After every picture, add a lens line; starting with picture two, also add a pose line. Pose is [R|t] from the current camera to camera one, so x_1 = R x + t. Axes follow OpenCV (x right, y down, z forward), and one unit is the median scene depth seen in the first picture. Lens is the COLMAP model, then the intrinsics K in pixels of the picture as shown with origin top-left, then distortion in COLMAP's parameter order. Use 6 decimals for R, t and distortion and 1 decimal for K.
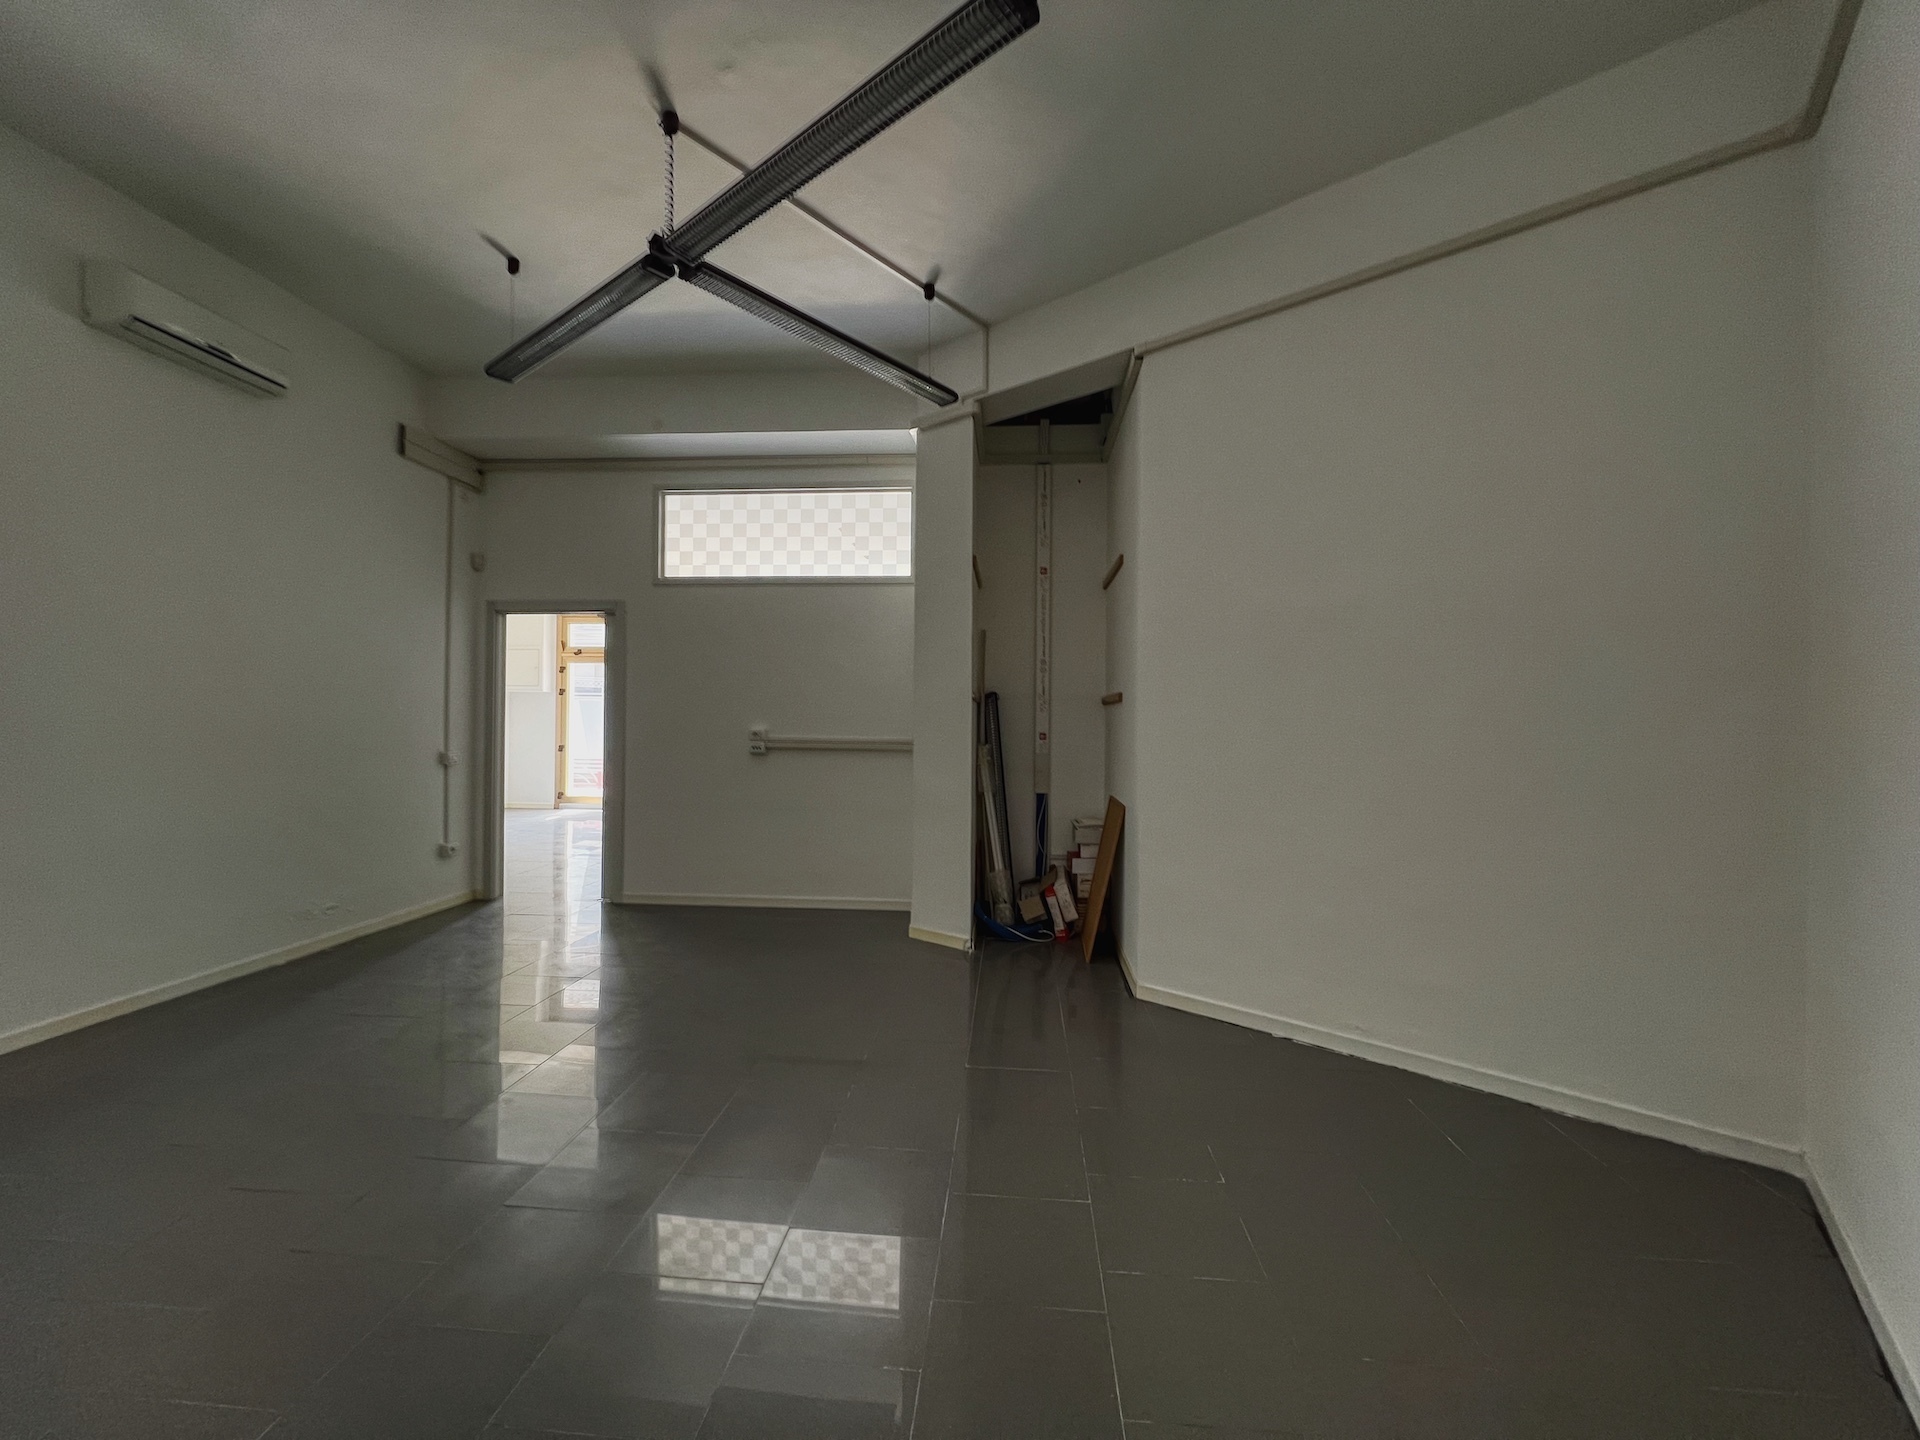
lens RADIAL K [[781.7, 0, 949.3], [0, 781.7, 712.9], [0, 0, 1]] dist [-0.011059, 0.000179]
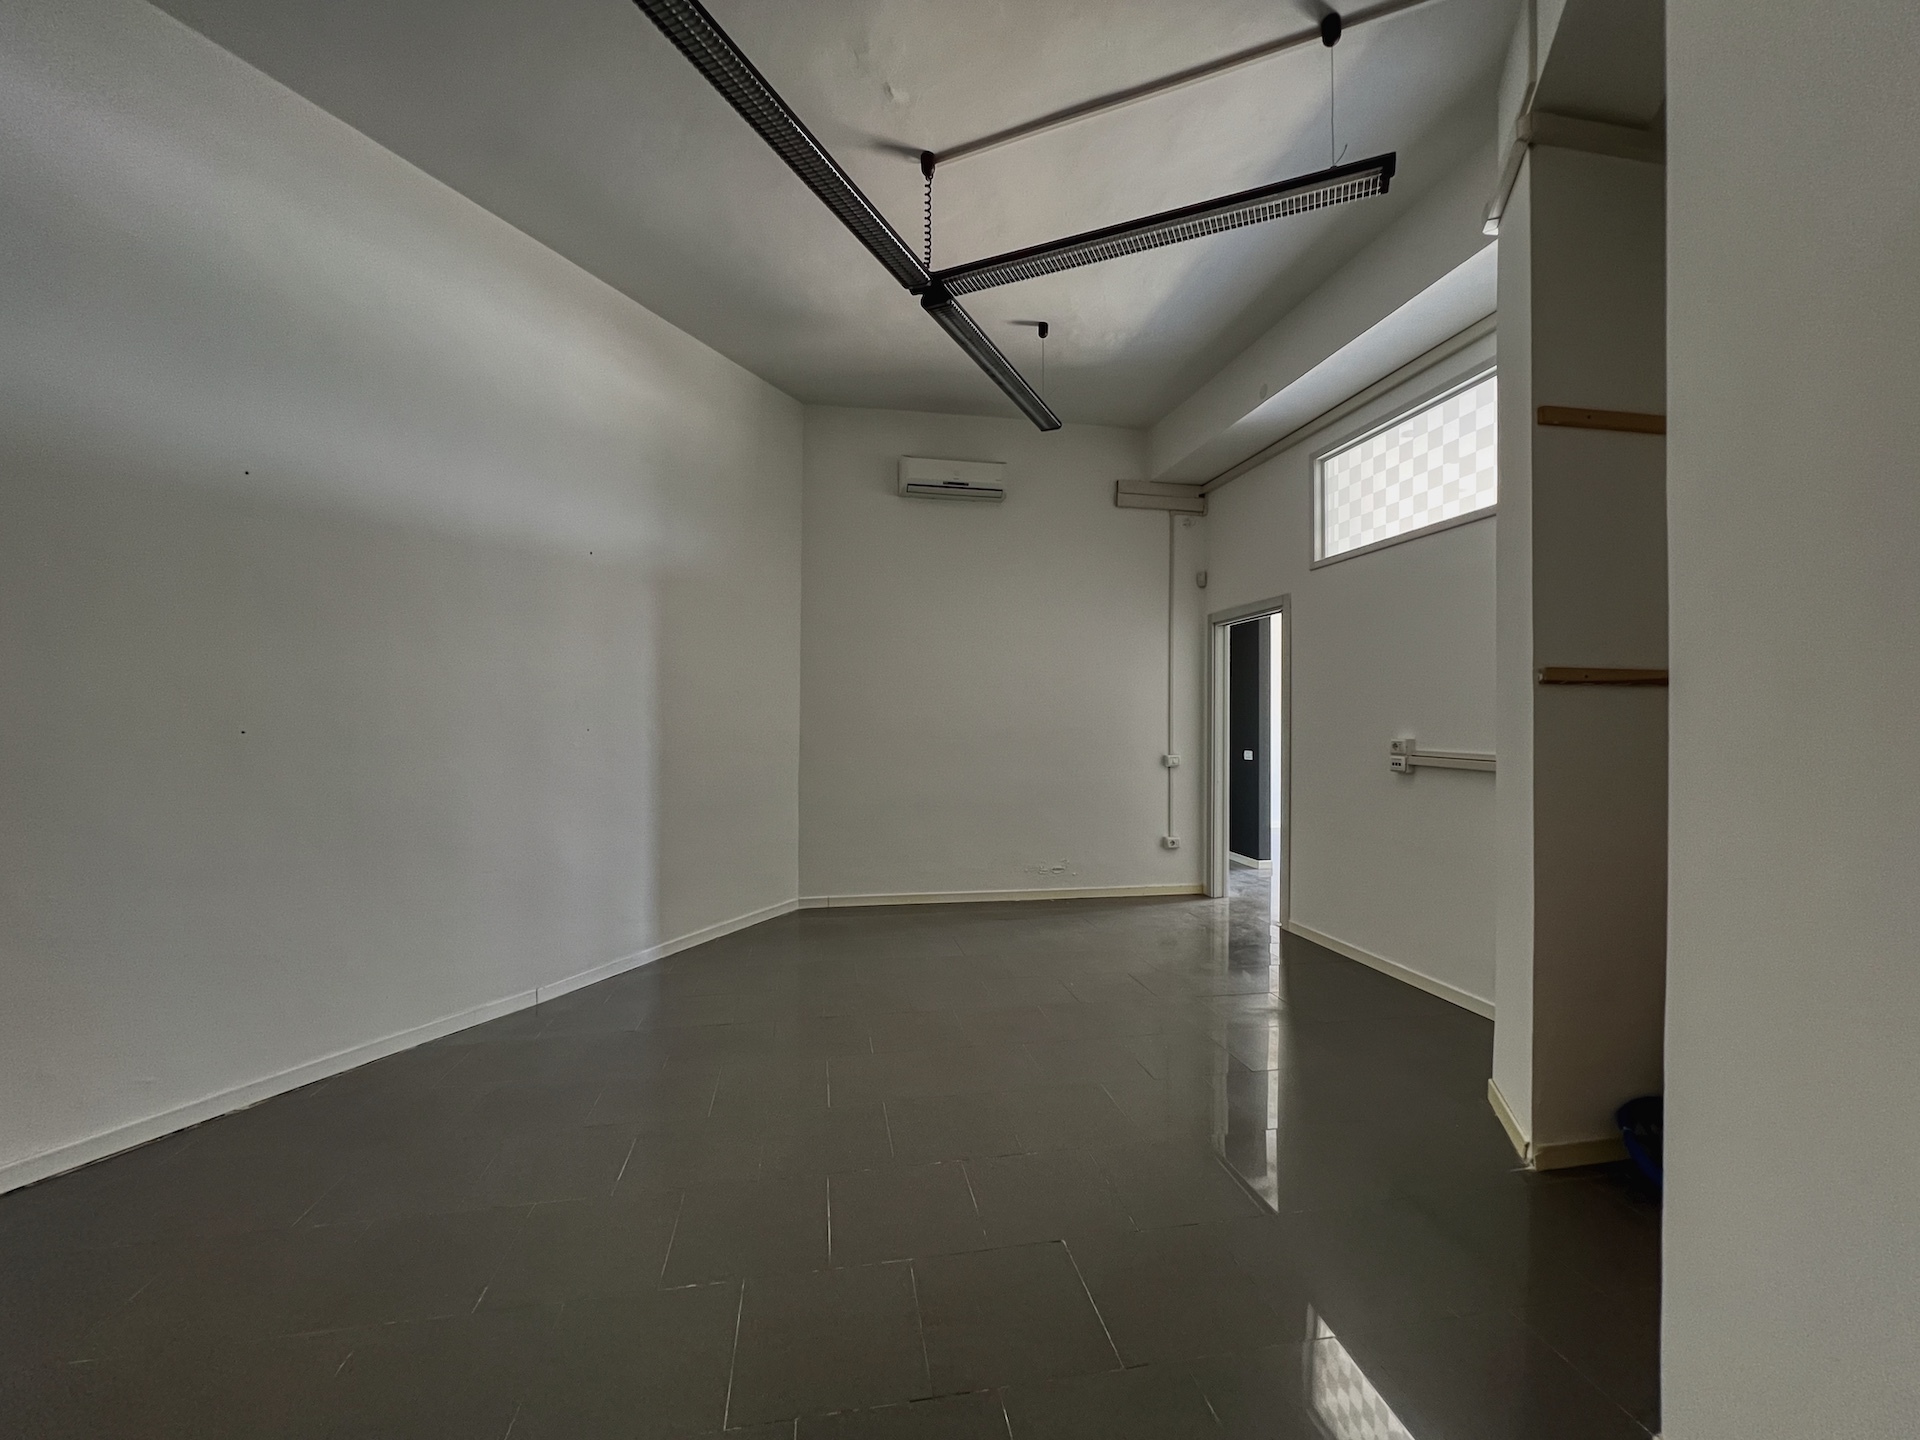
lens RADIAL K [[781.7, 0, 949.3], [0, 781.7, 712.9], [0, 0, 1]] dist [-0.011059, 0.000179]
pose [[0.251202, -0.016950, -0.967786, 0.353401], [0.004181, 0.999856, -0.016427, 0.006523], [0.967926, 0.000080, 0.251237, 0.398252]]
